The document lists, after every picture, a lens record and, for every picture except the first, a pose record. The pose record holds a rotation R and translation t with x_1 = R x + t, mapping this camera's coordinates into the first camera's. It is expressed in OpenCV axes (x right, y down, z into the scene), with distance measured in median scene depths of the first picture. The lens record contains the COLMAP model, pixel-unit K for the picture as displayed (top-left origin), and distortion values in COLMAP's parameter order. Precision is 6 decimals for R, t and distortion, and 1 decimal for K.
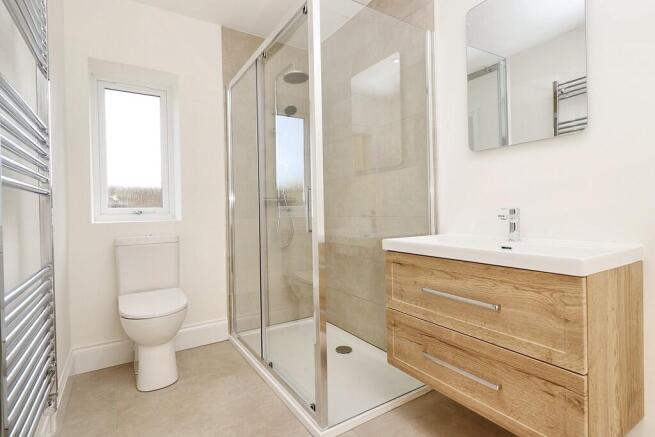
lens RADIAL K [[337.4, 0, 328.6], [0, 337.4, 214.3], [0, 0, 1]] dist [0.001025, 0.000219]
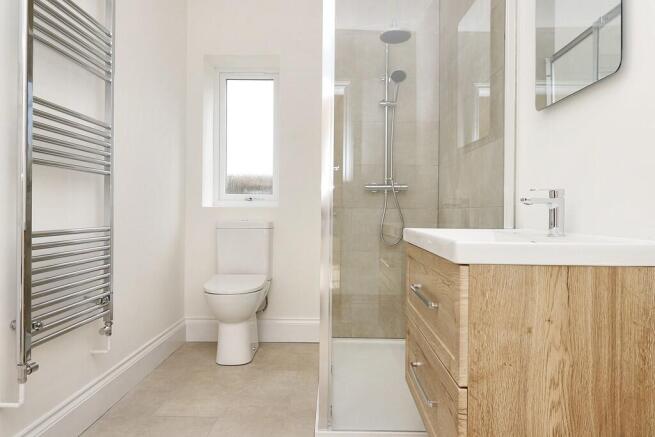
lens RADIAL K [[469.6, 0, 328.6], [0, 469.6, 216.9], [0, 0, 1]] dist [0.003407, -0.004926]
pose [[0.835173, 0.031807, -0.549066, 0.490522], [-0.030829, 0.999464, 0.011004, 0.030906], [0.549122, 0.007737, 0.835706, -0.046059]]
